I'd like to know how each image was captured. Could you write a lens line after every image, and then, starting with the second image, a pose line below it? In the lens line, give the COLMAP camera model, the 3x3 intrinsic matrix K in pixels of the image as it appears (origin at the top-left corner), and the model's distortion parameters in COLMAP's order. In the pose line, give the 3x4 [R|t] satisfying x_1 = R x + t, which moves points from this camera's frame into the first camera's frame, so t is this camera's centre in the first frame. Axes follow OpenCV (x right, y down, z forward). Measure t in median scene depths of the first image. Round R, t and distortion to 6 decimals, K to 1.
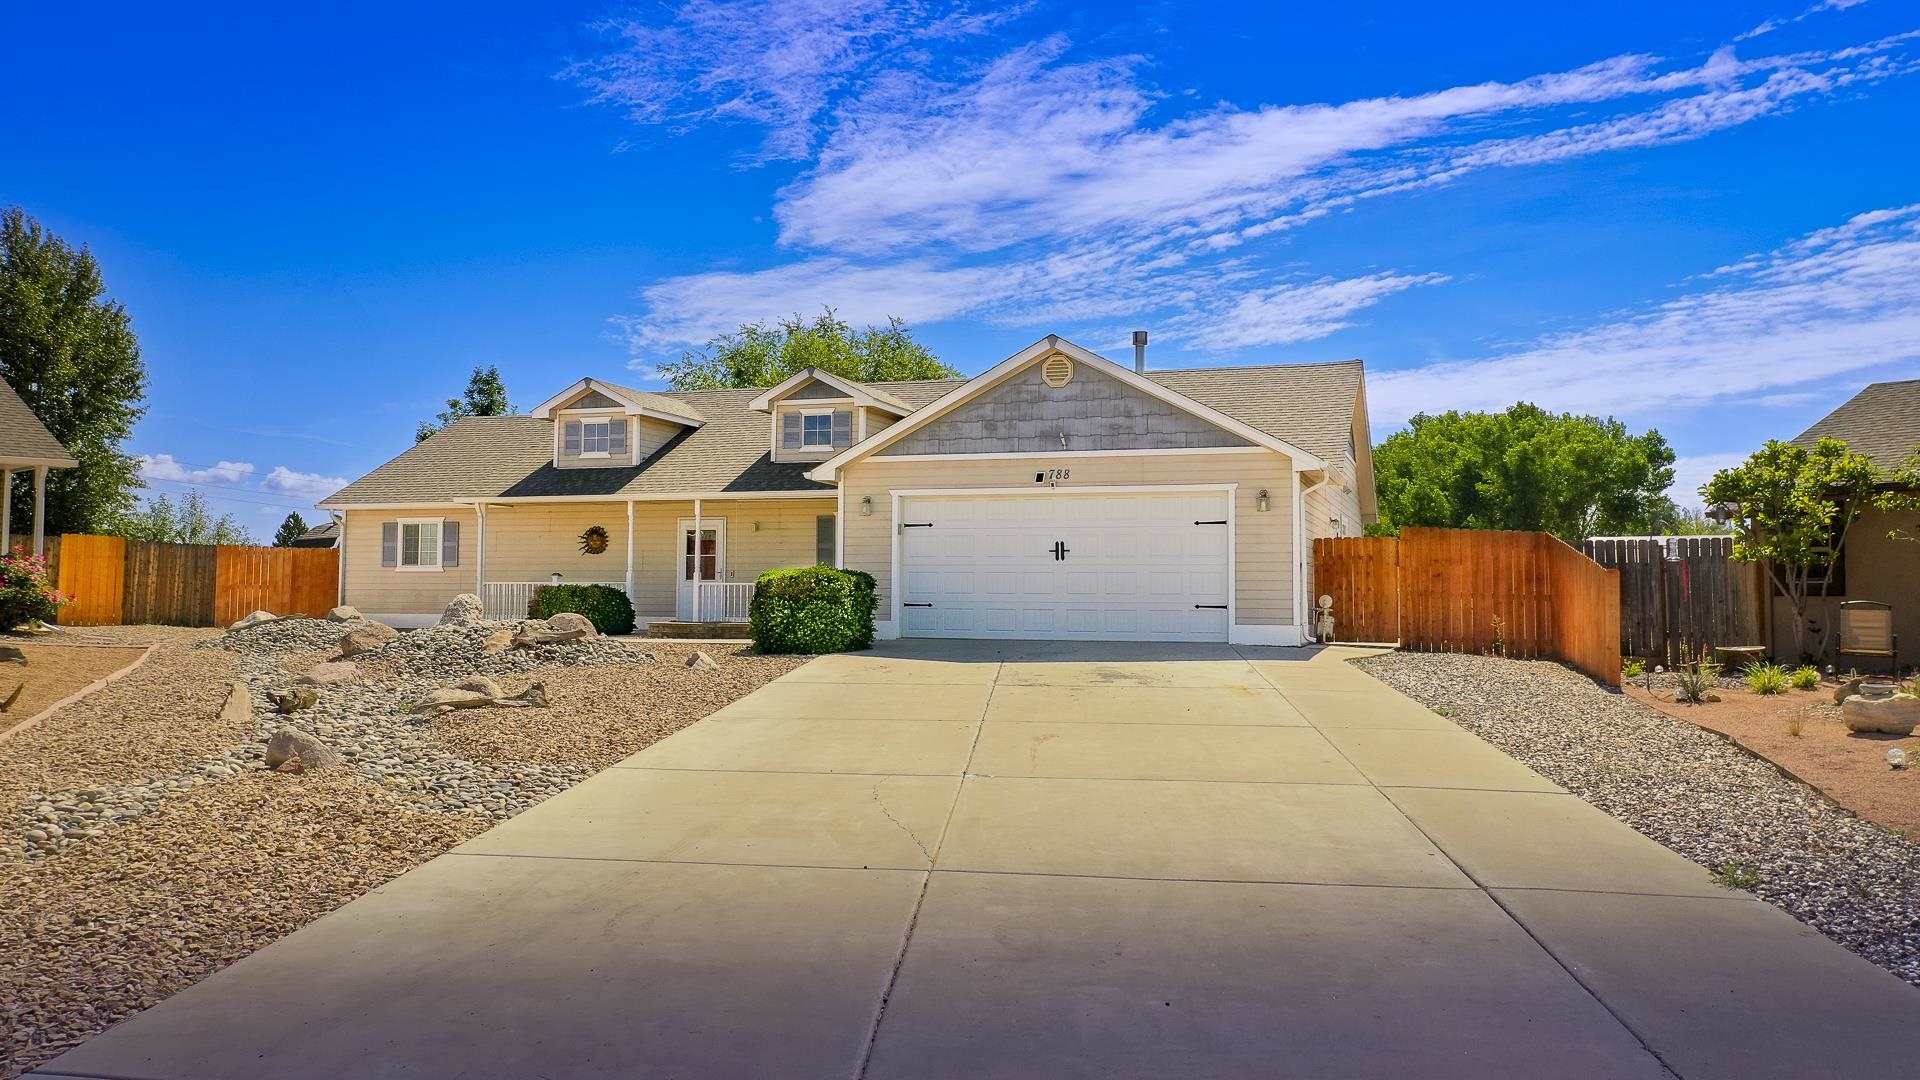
lens RADIAL K [[1515.6, 0, 958.1], [0, 1515.6, 535.0], [0, 0, 1]] dist [-0.000605, 0.003368]
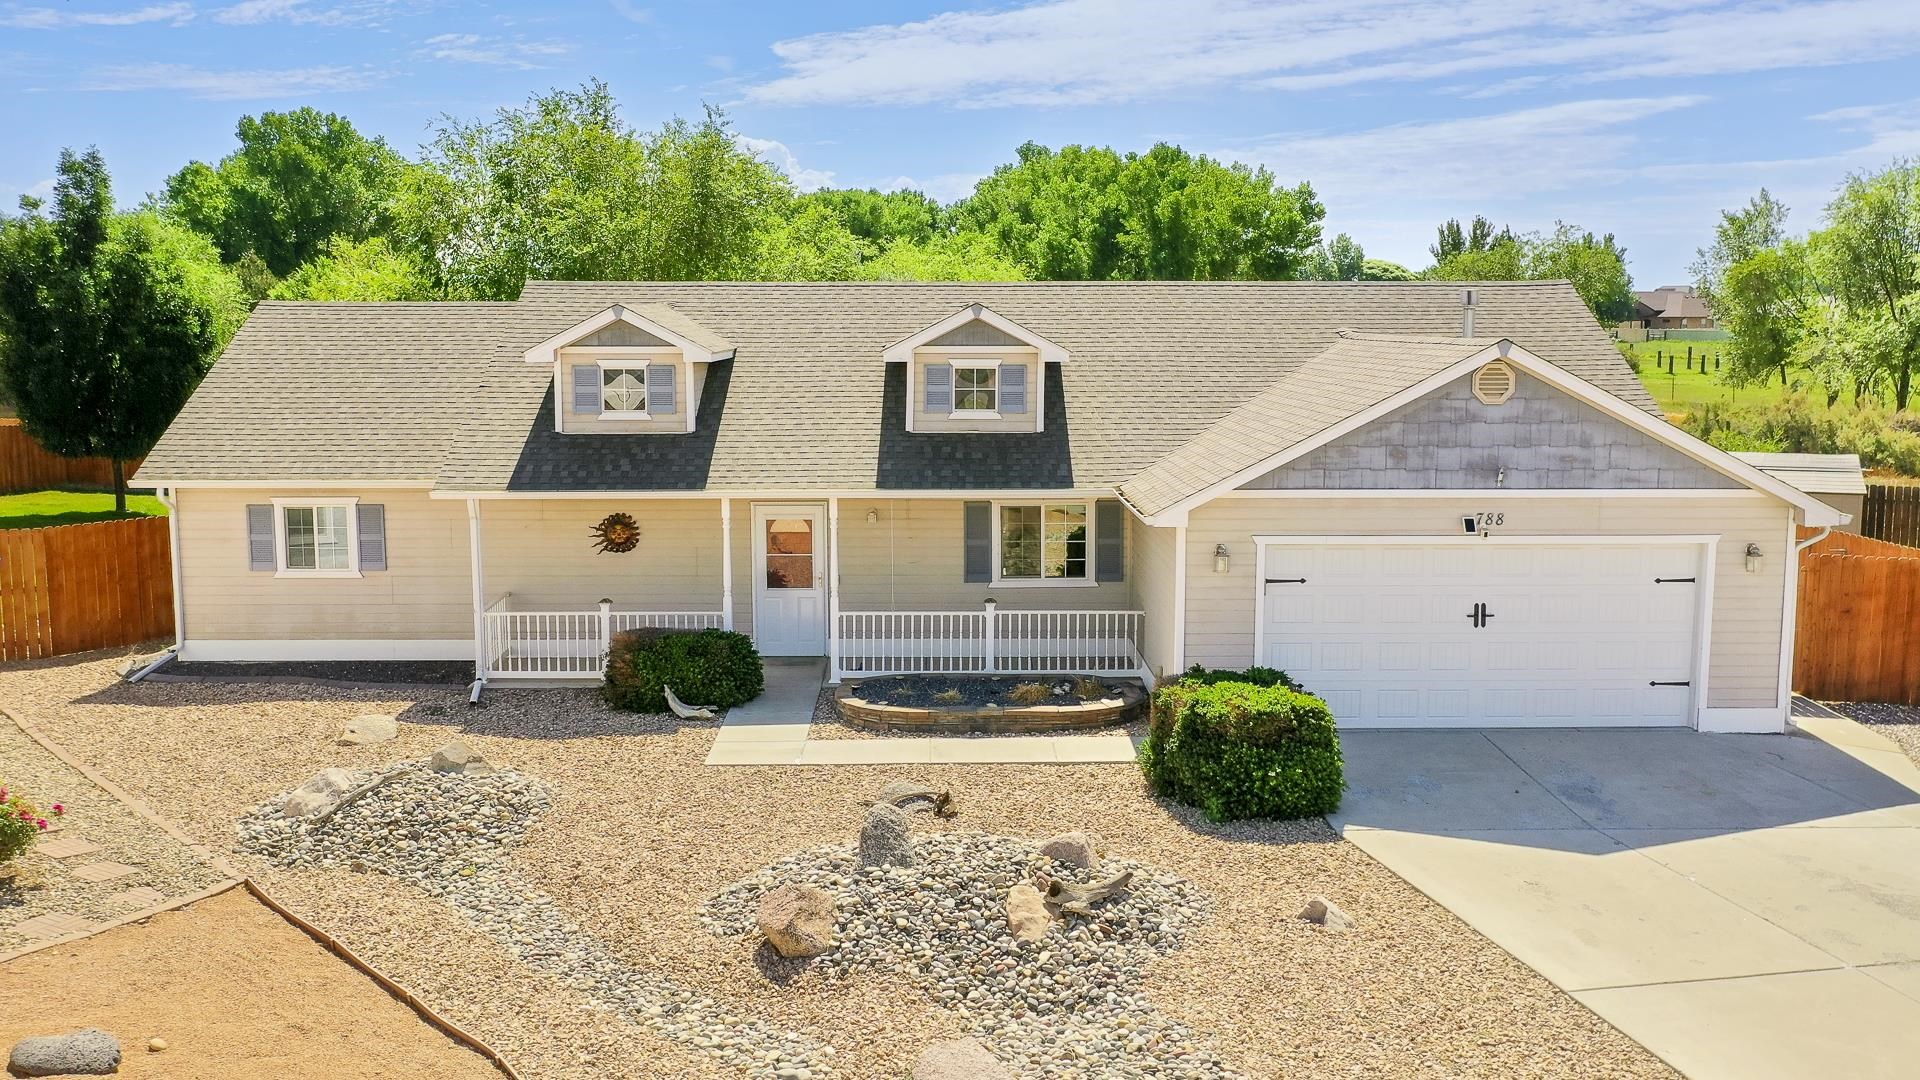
lens RADIAL K [[1691.1, 0, 960.0], [0, 1691.1, 540.0], [0, 0, 1]] dist [-0.001756, -0.000073]
pose [[0.942570, -0.052121, 0.329916, -0.456116], [-0.008248, 0.983817, 0.178989, -0.175935], [-0.333906, -0.171431, 0.926886, 0.291218]]
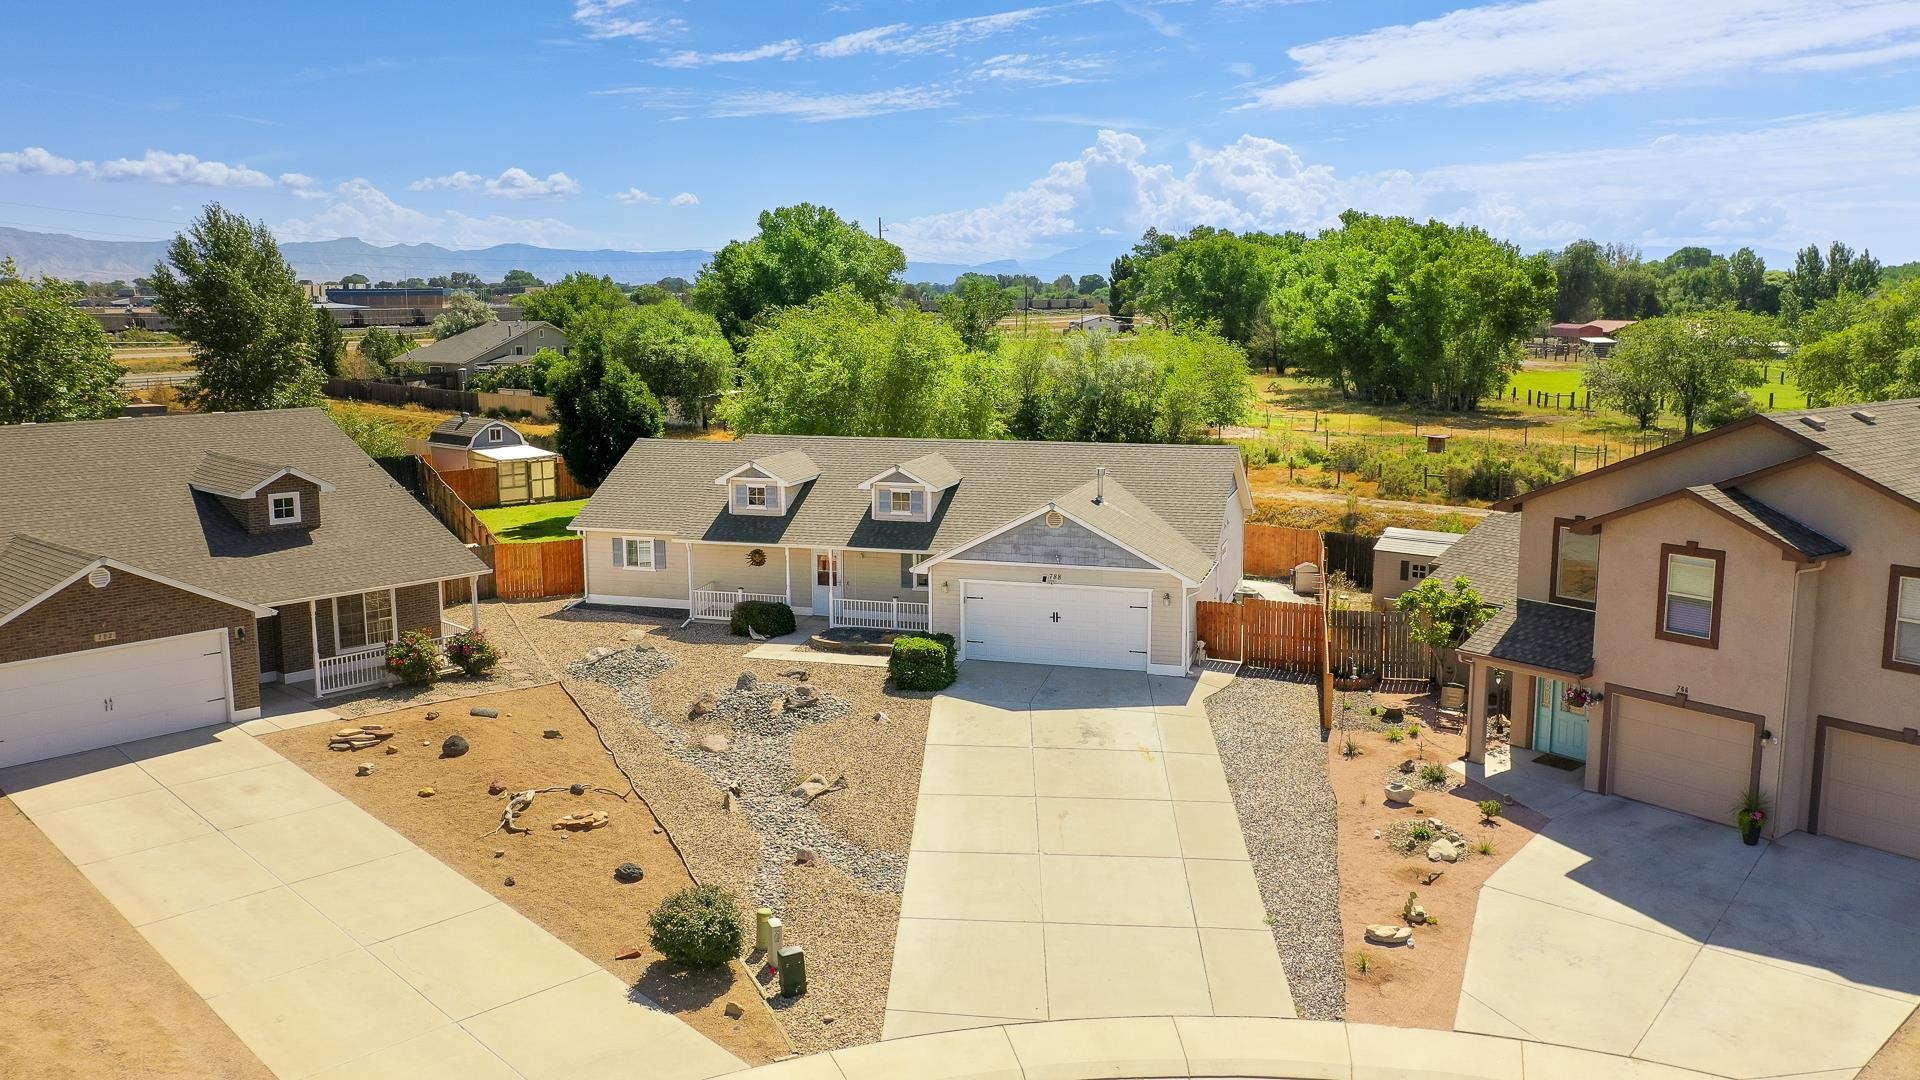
lens RADIAL K [[1499.2, 0, 960.0], [0, 1499.2, 540.0], [0, 0, 1]] dist [-0.004971, -0.000820]
pose [[0.999415, -0.015678, 0.030402, -0.097331], [0.009185, 0.979139, 0.202986, -0.434254], [-0.032950, -0.202588, 0.978710, -0.709719]]
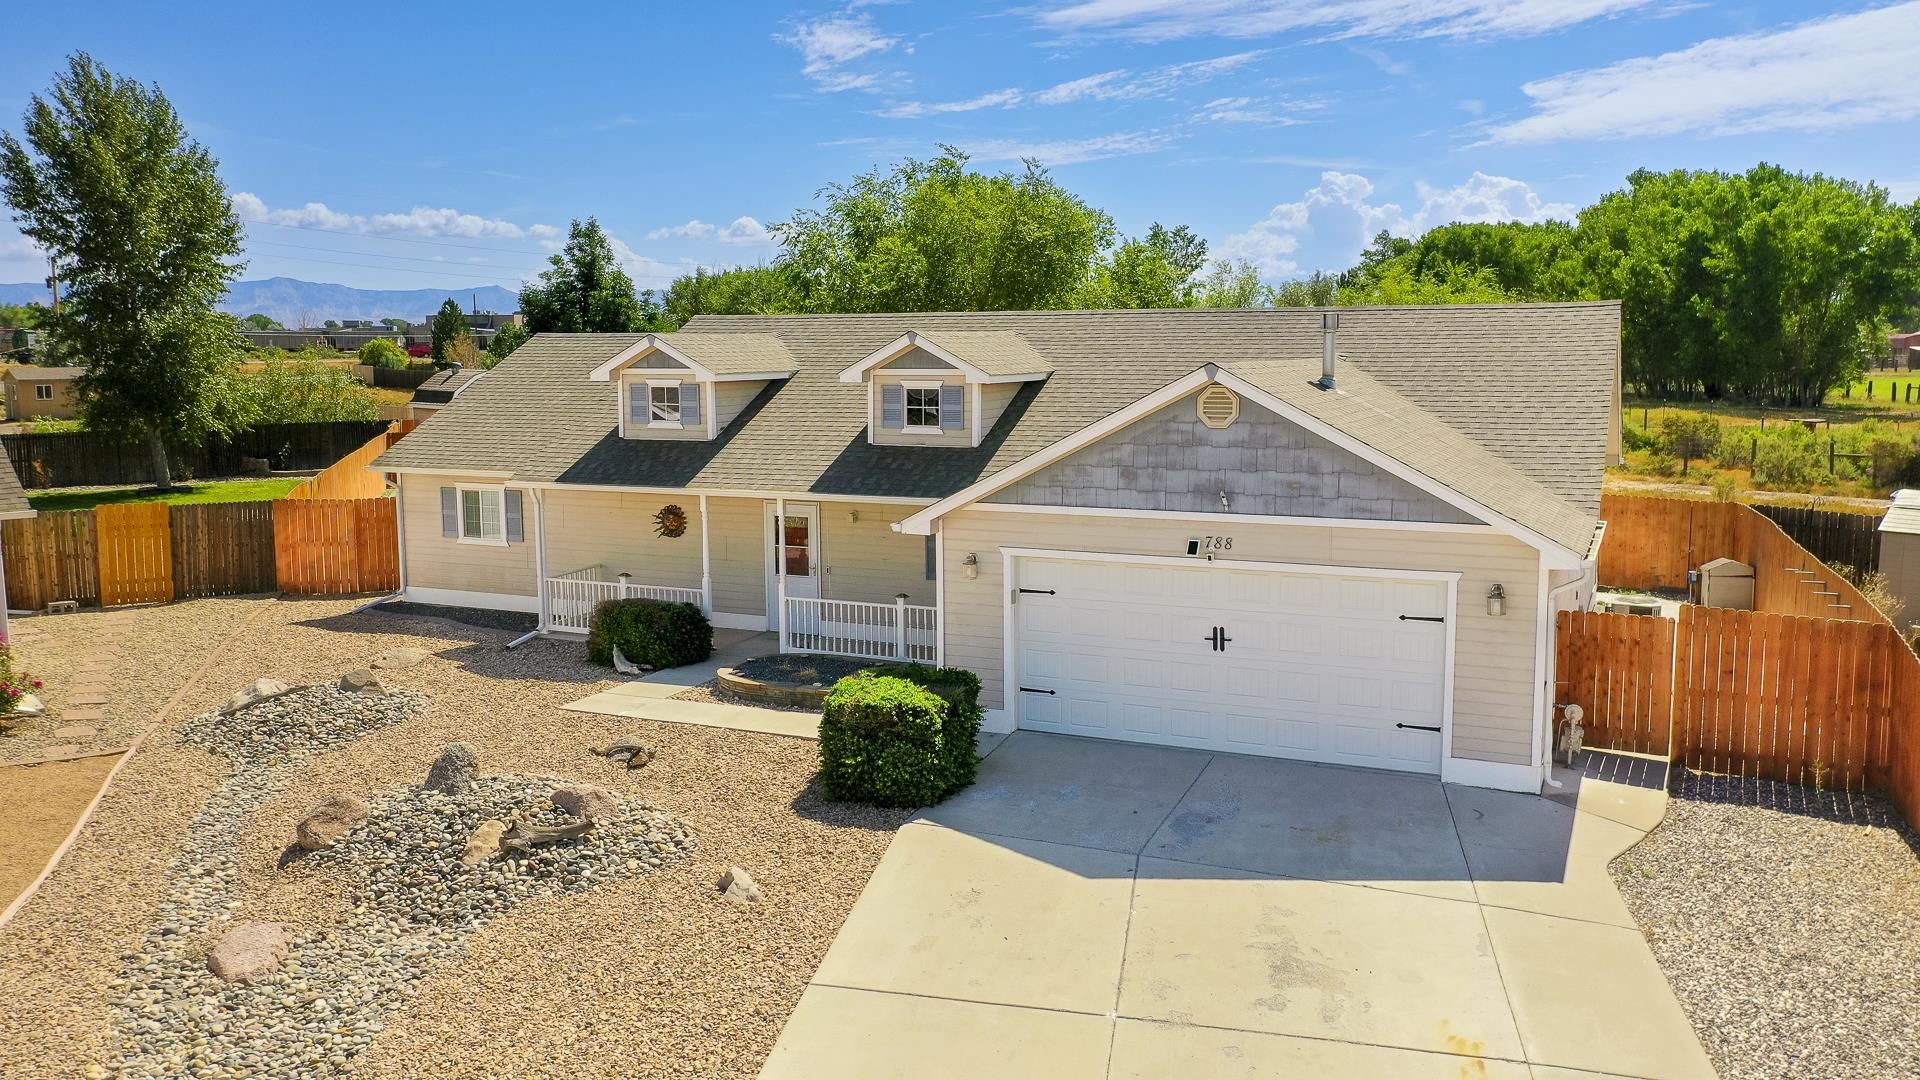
lens RADIAL K [[1515.6, 0, 958.1], [0, 1515.6, 535.0], [0, 0, 1]] dist [-0.000605, 0.003368]
pose [[0.993988, 0.000876, -0.109490, 0.019340], [0.017935, 0.985159, 0.170707, -0.172578], [0.108014, -0.171644, 0.979220, 0.234407]]
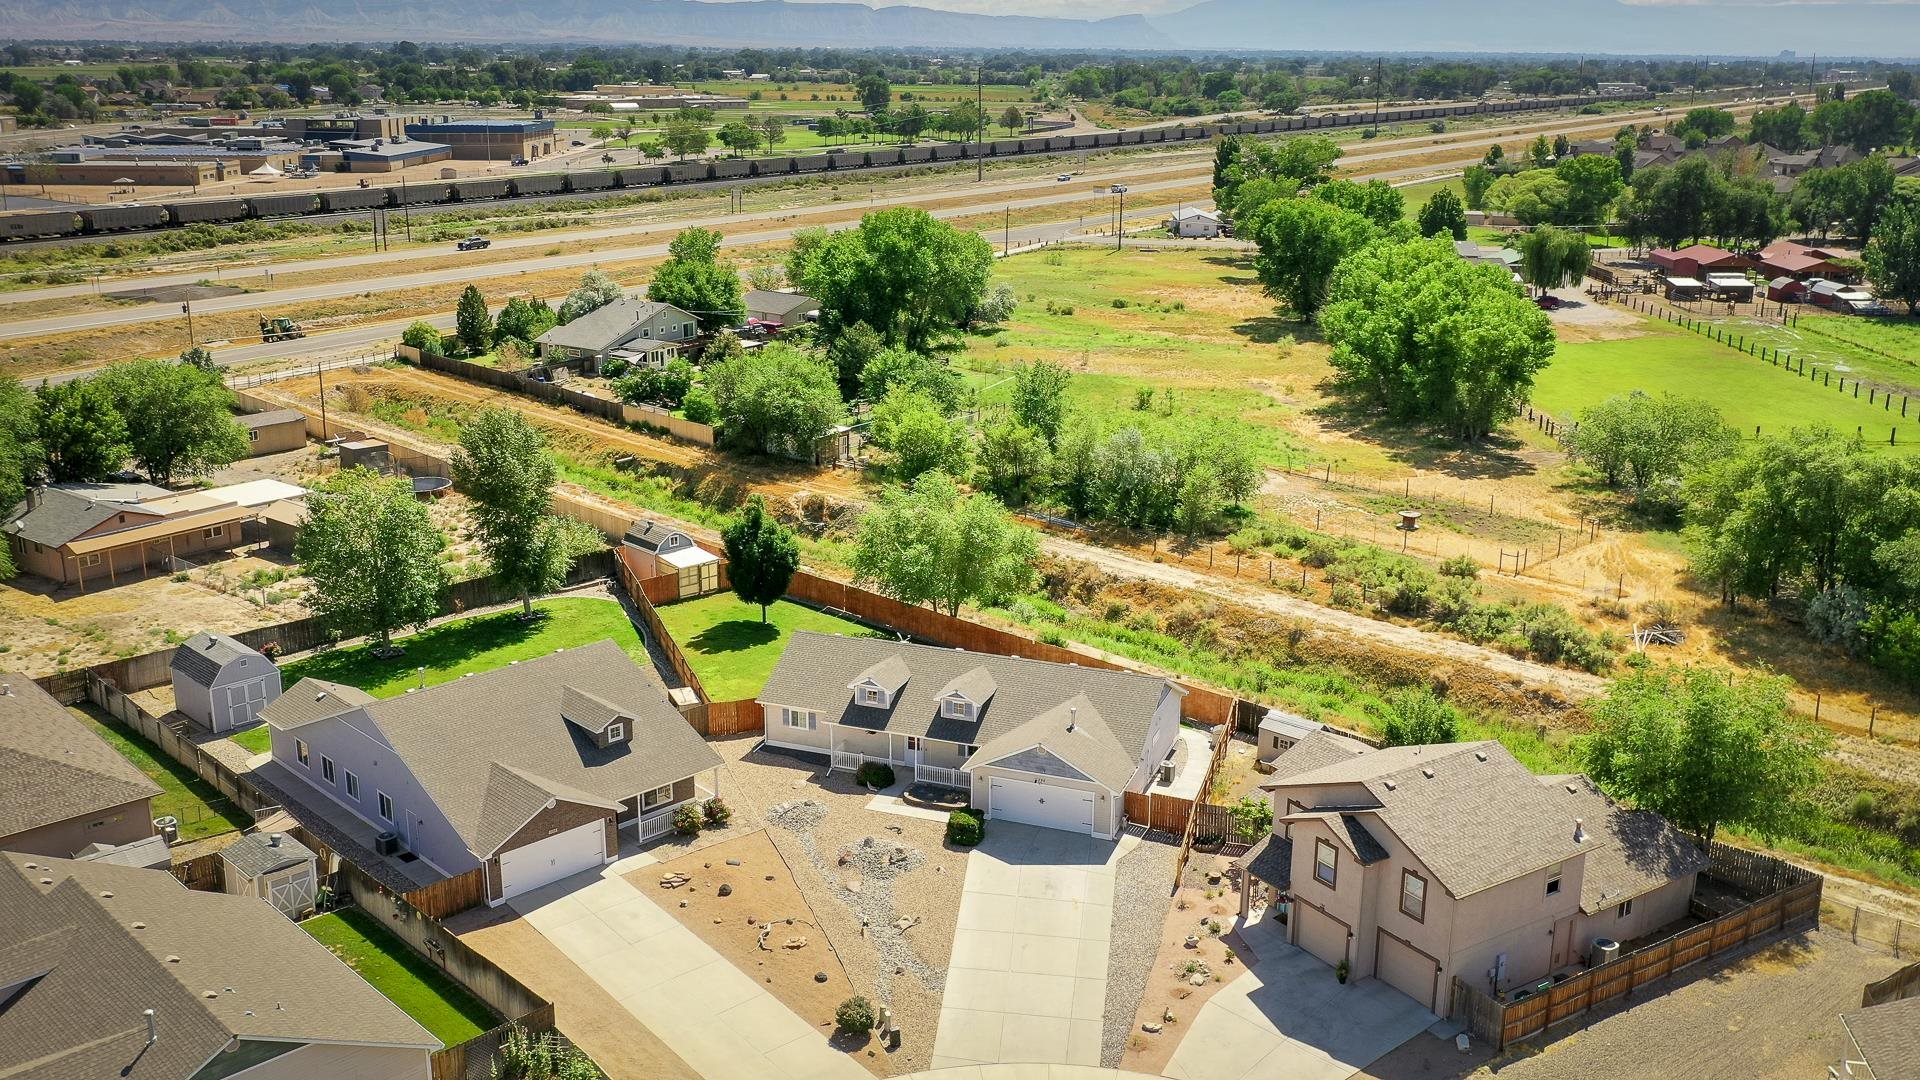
lens RADIAL K [[1648.9, 0, 960.0], [0, 1648.9, 540.0], [0, 0, 1]] dist [-0.008019, 0.002949]
pose [[0.999429, 0.007507, -0.032956, 0.005277], [0.003170, 0.949910, 0.312506, -1.563099], [0.033652, -0.312432, 0.949344, -2.082457]]
